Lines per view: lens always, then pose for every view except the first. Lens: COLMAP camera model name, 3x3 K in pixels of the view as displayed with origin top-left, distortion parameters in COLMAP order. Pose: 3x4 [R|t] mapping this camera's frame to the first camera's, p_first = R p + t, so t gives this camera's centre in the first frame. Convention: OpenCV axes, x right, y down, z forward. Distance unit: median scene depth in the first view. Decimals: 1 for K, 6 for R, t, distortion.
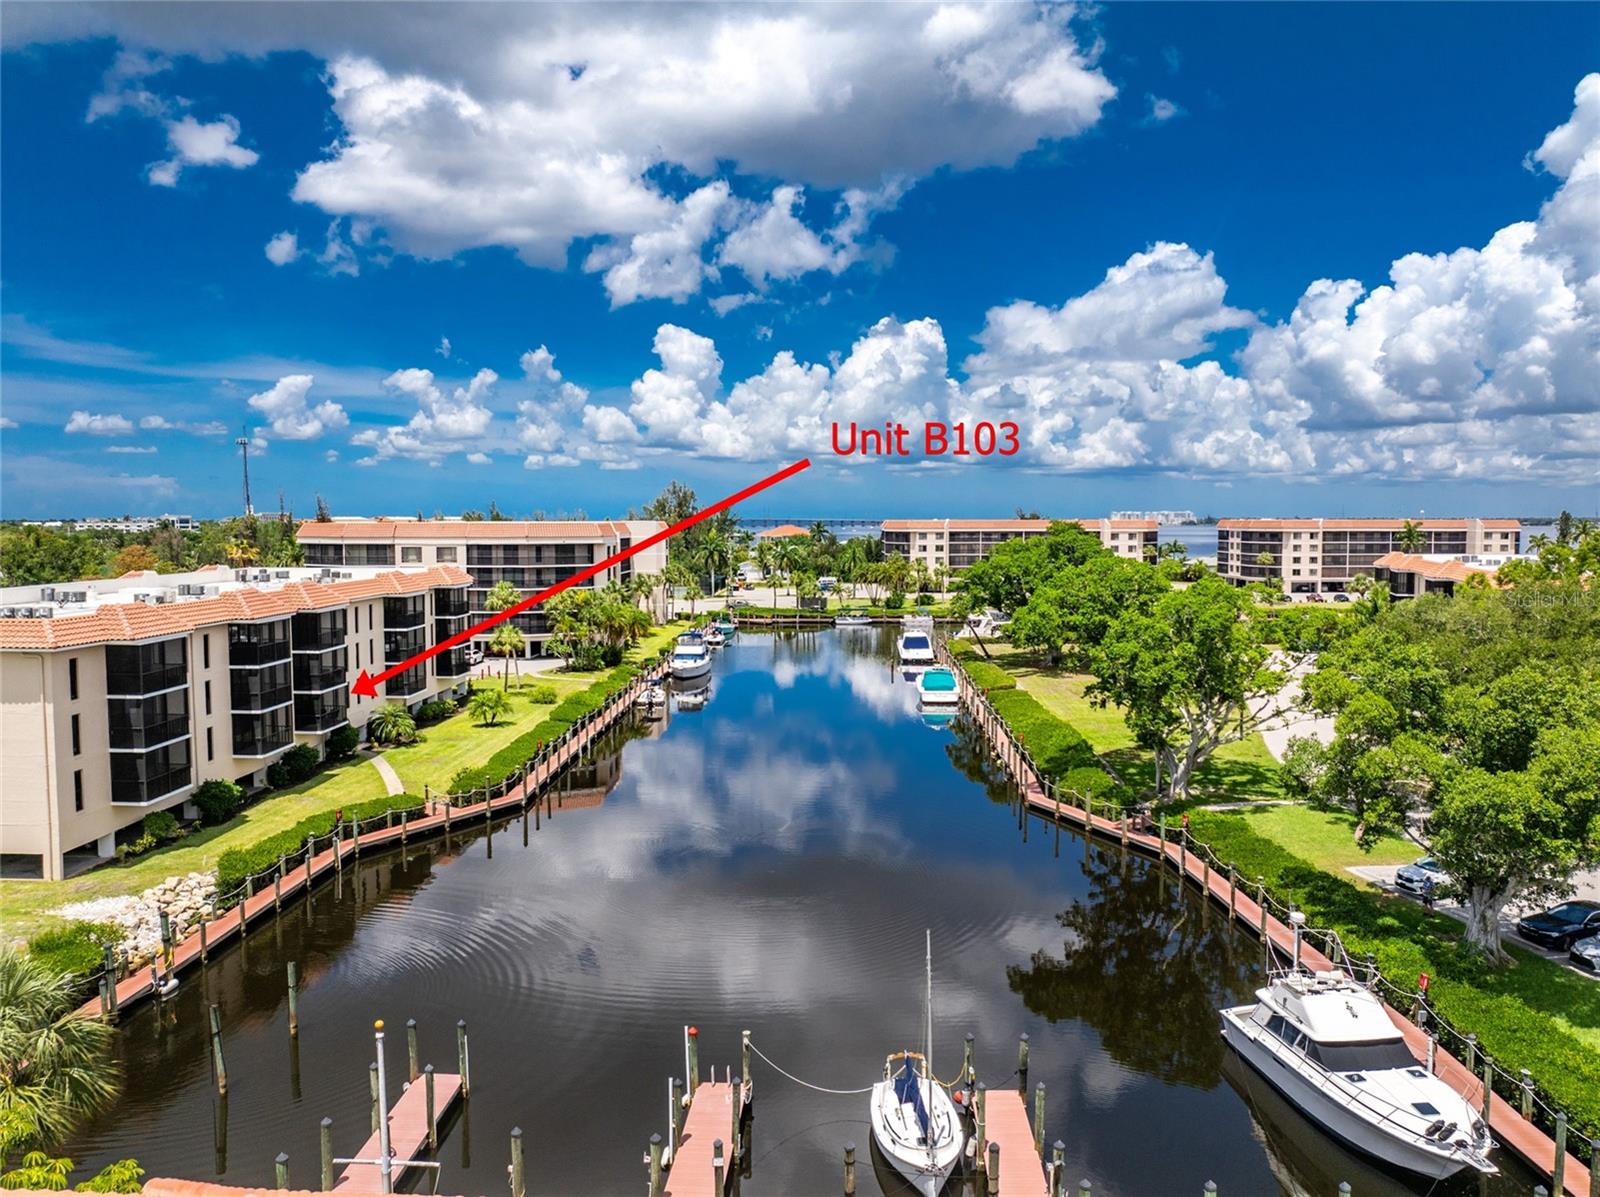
lens RADIAL K [[1149.4, 0, 803.9], [0, 1149.4, 593.0], [0, 0, 1]] dist [-0.034624, -0.000519]
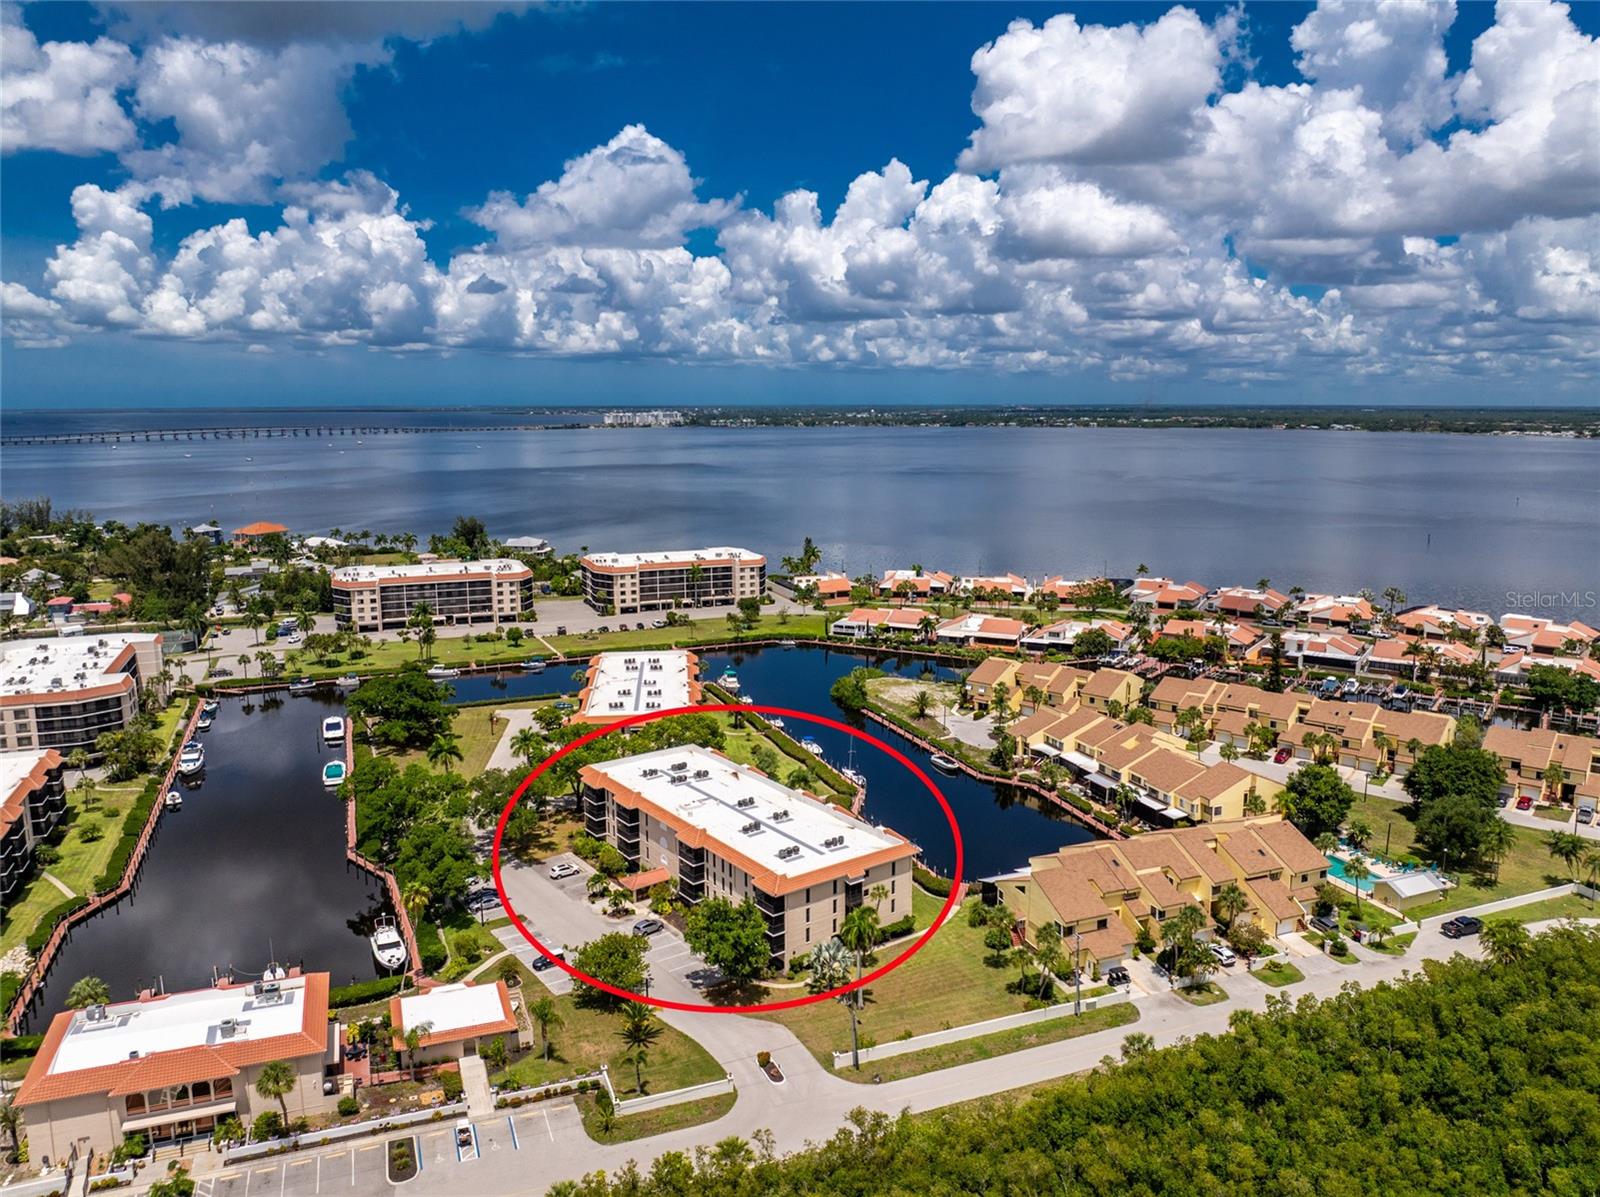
lens RADIAL K [[1141.9, 0, 799.4], [0, 1141.9, 590.7], [0, 0, 1]] dist [-0.036261, 0.000117]
pose [[0.914495, -0.064291, 0.399456, 0.040608], [0.023753, 0.994123, 0.105620, -0.185026], [-0.403899, -0.087100, 0.910648, -0.470265]]
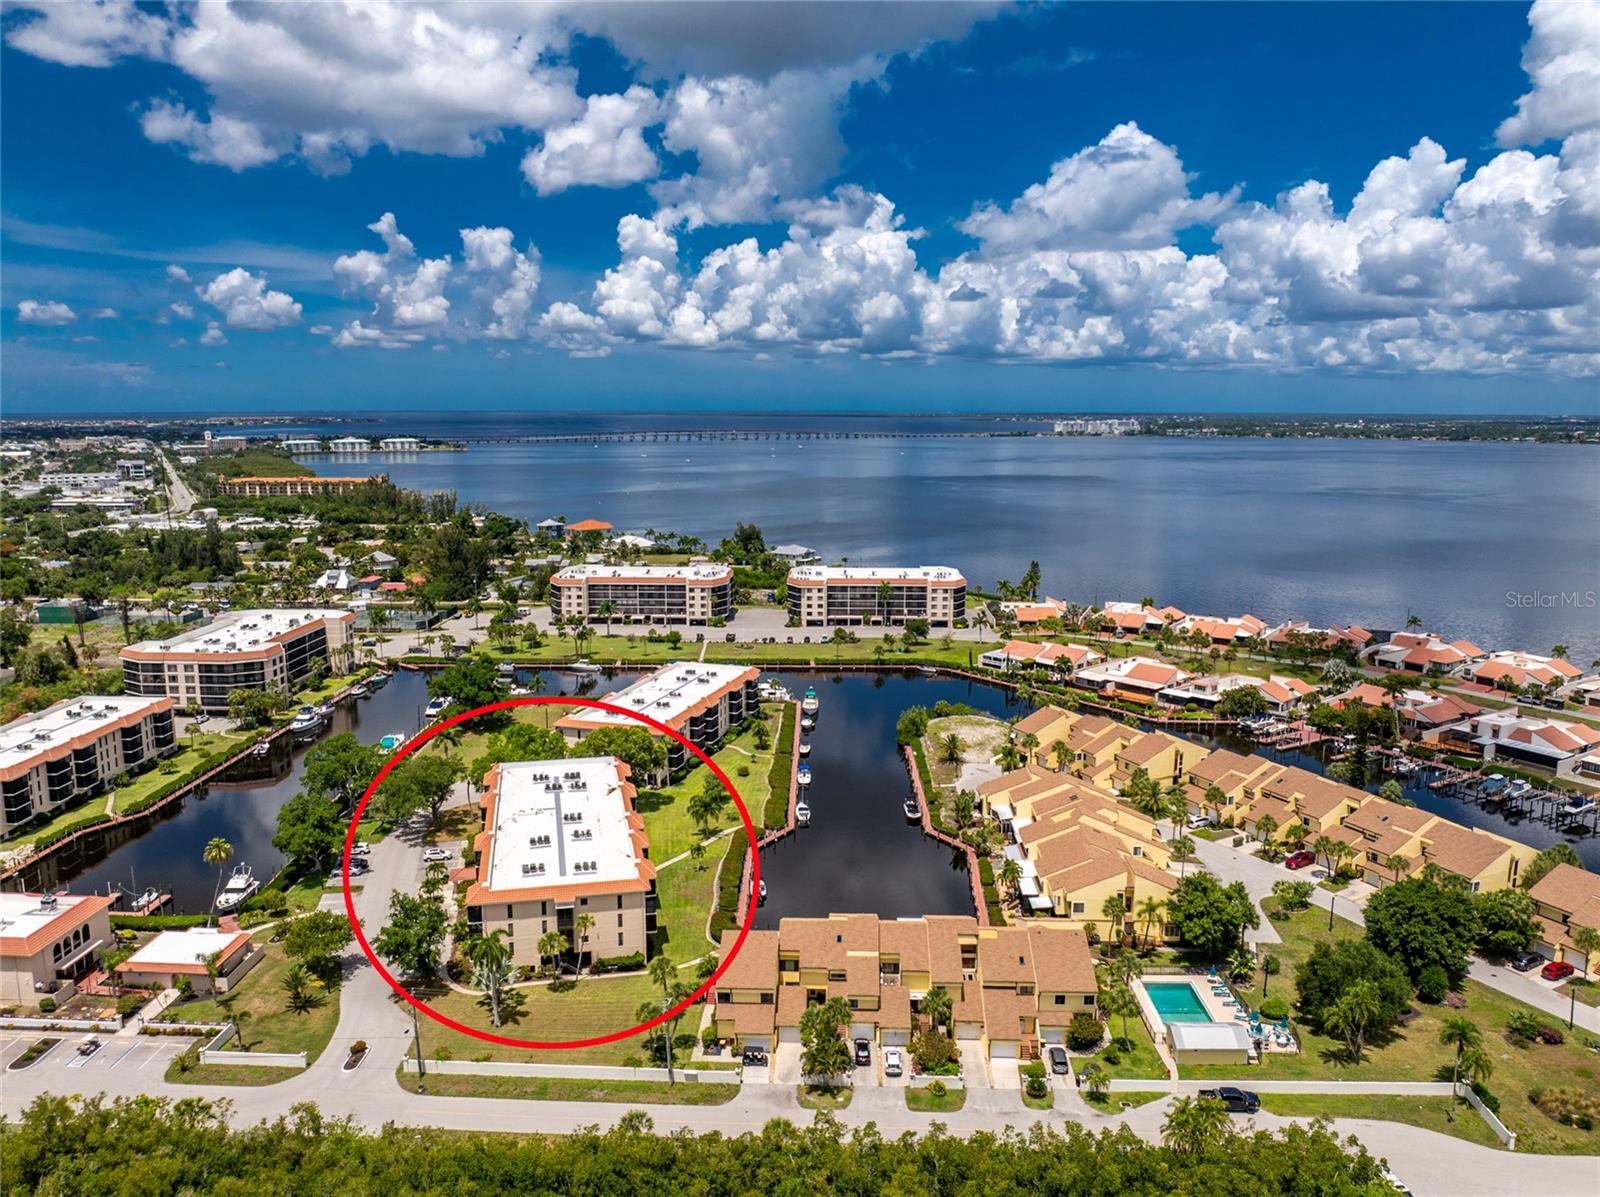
lens RADIAL K [[1147.7, 0, 796.5], [0, 1147.7, 616.2], [0, 0, 1]] dist [-0.030534, -0.002841]
pose [[0.999991, 0.004039, 0.001180, 0.409209], [-0.004150, 0.993136, 0.116888, -0.194809], [-0.000700, -0.116892, 0.993144, -0.537348]]
